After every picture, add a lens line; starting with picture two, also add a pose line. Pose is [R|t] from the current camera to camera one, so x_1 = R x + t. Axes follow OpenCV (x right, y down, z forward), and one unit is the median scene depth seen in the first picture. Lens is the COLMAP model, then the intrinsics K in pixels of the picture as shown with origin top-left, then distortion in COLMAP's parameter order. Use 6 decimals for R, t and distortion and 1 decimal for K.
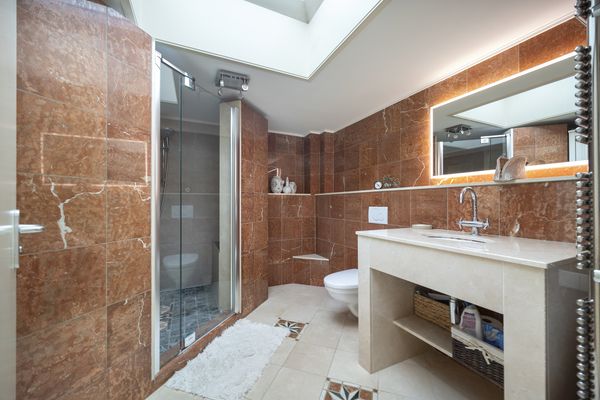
lens RADIAL K [[240.4, 0, 299.3], [0, 240.4, 201.2], [0, 0, 1]] dist [0.002070, 0.000149]
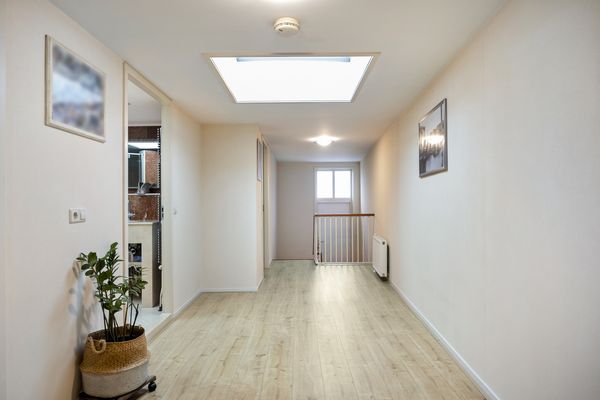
lens RADIAL K [[368.3, 0, 300.5], [0, 368.3, 201.5], [0, 0, 1]] dist [-0.003273, -0.000062]
pose [[0.427983, 0.003859, 0.903779, -1.543584], [-0.001422, 0.999993, -0.003597, -0.008176], [-0.903786, 0.000254, 0.427985, -1.727638]]
